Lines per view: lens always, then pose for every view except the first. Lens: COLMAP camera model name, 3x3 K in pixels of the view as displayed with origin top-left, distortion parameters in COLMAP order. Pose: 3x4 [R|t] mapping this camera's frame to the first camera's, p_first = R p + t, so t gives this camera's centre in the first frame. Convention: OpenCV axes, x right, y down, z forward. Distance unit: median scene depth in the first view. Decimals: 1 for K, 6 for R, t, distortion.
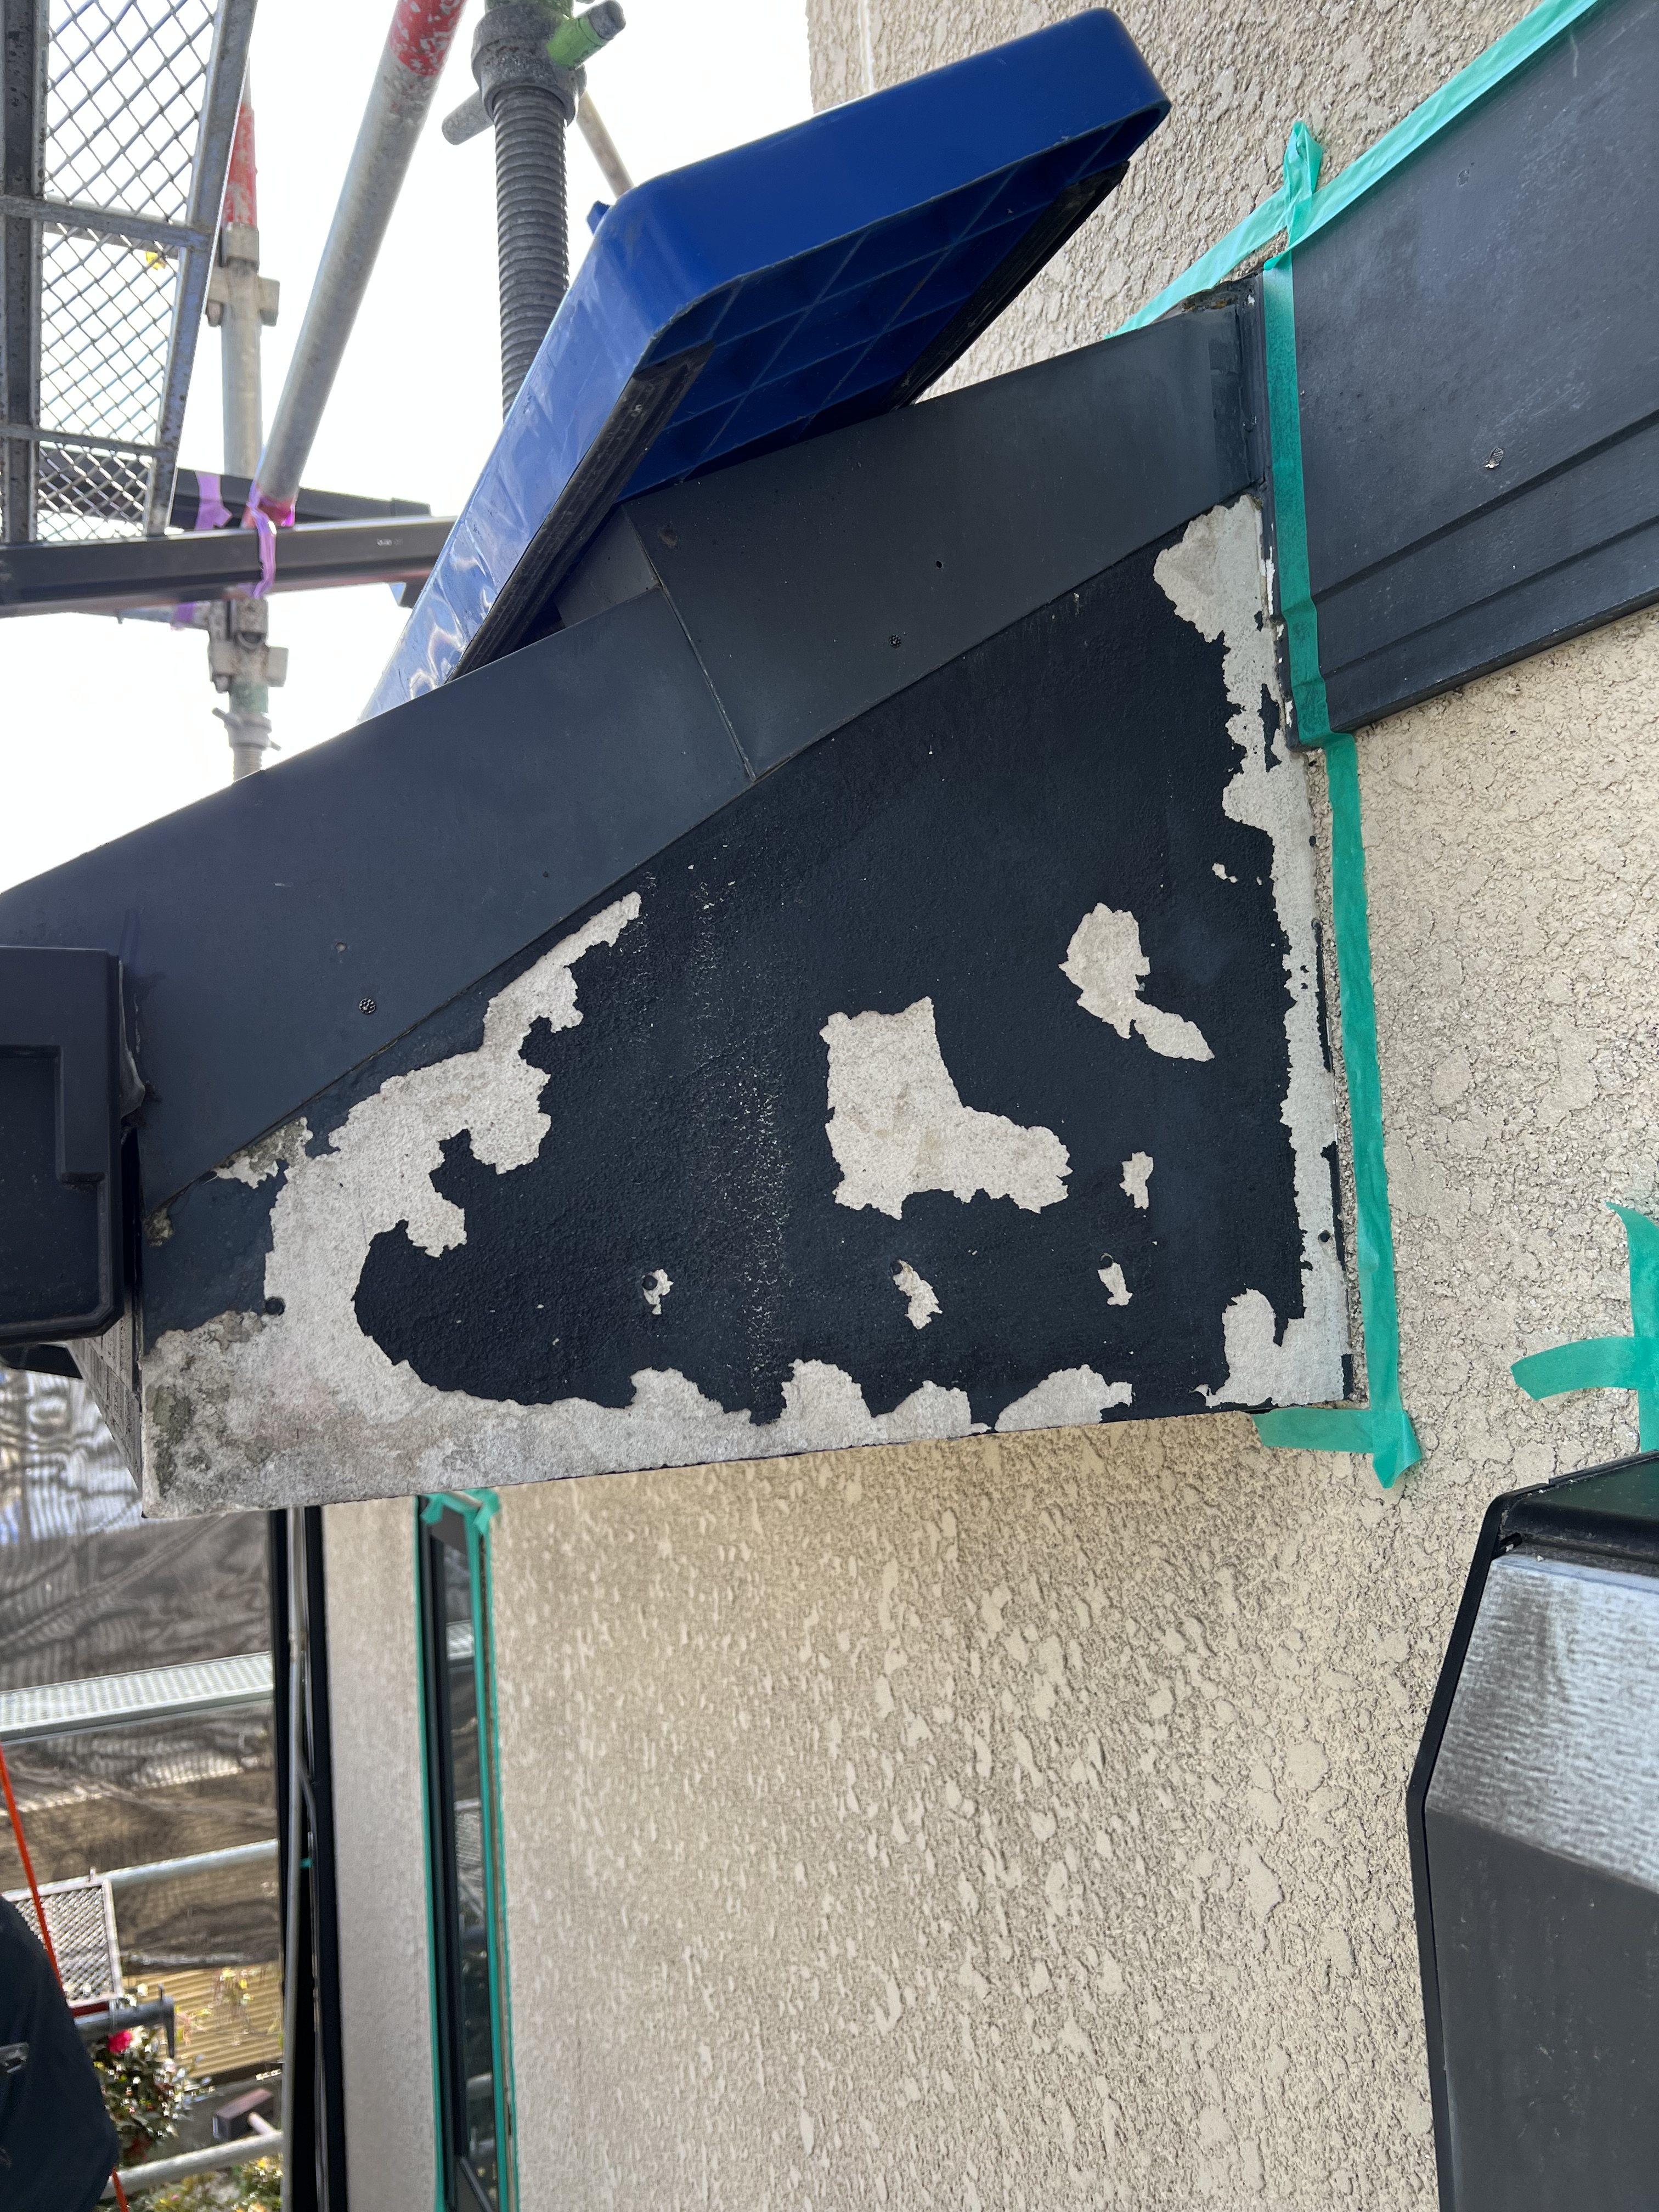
lens RADIAL K [[1685.2, 0, 826.6], [0, 1685.2, 1114.1], [0, 0, 1]] dist [0.023213, -0.024270]
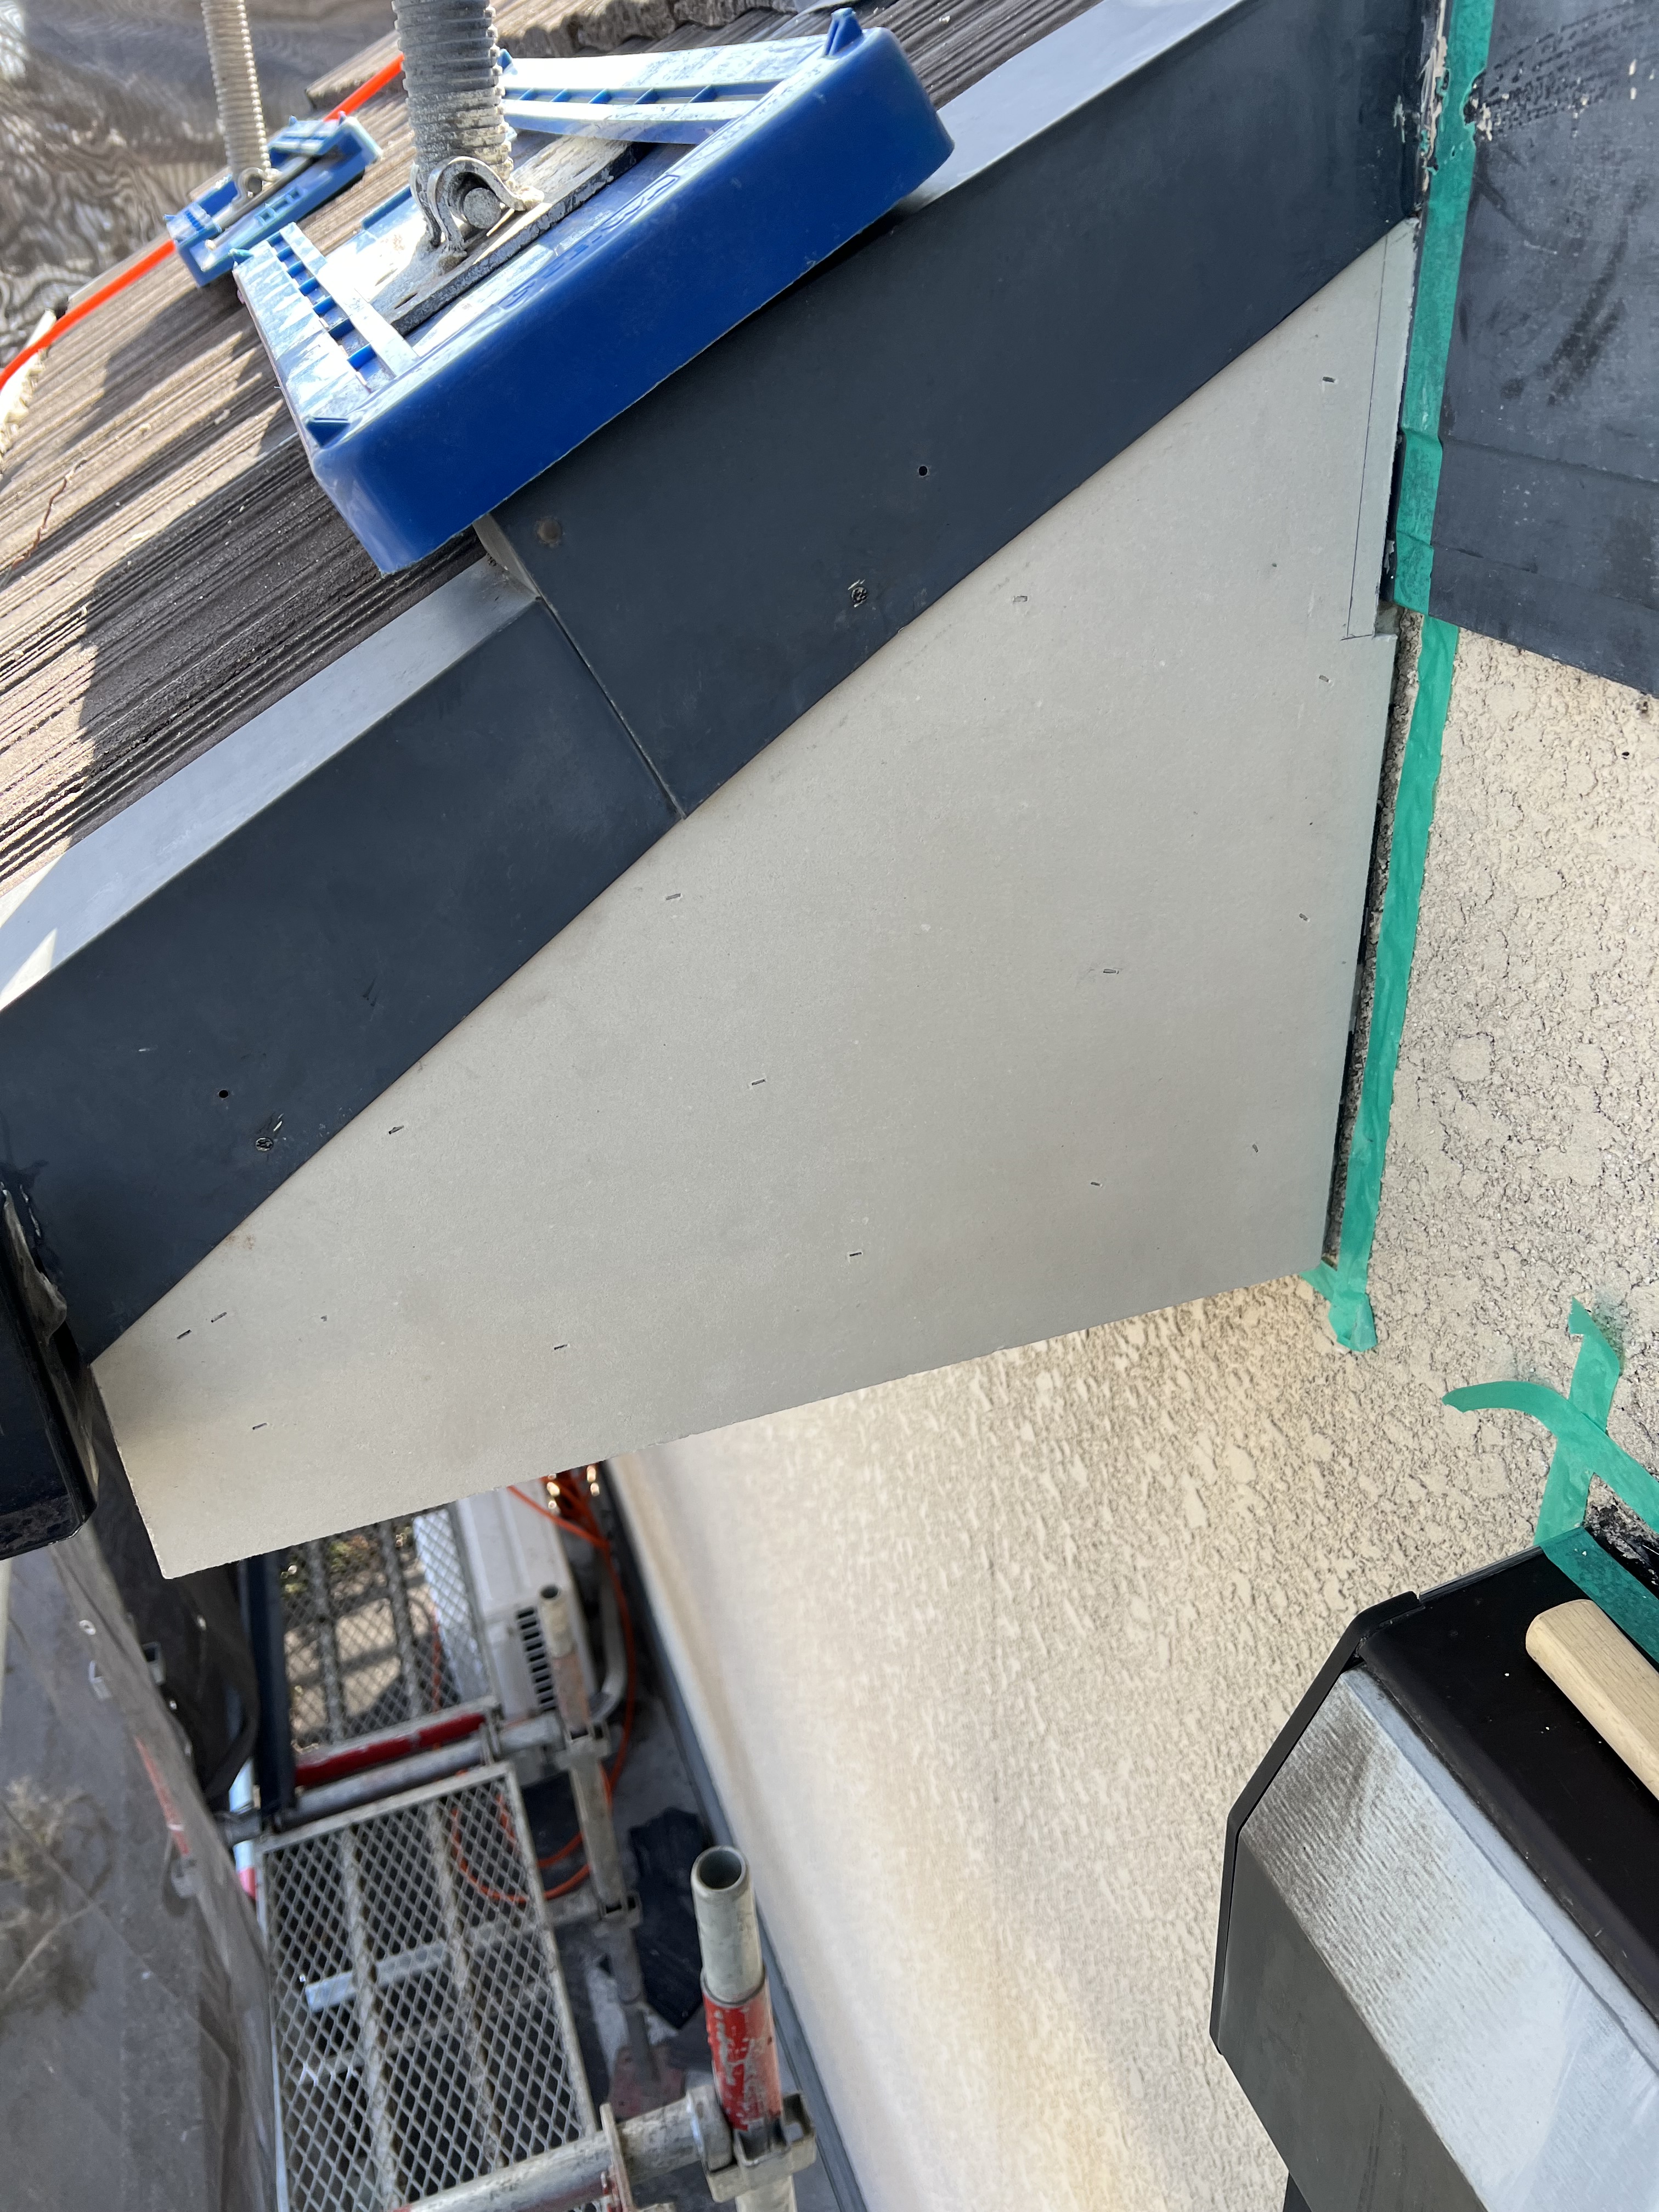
lens RADIAL K [[1685.2, 0, 826.6], [0, 1685.2, 1114.1], [0, 0, 1]] dist [0.023213, -0.024270]
pose [[0.995953, 0.047357, -0.076380, 0.095946], [0.004626, 0.821750, 0.569830, -0.526650], [0.089751, -0.567878, 0.818205, 0.208183]]
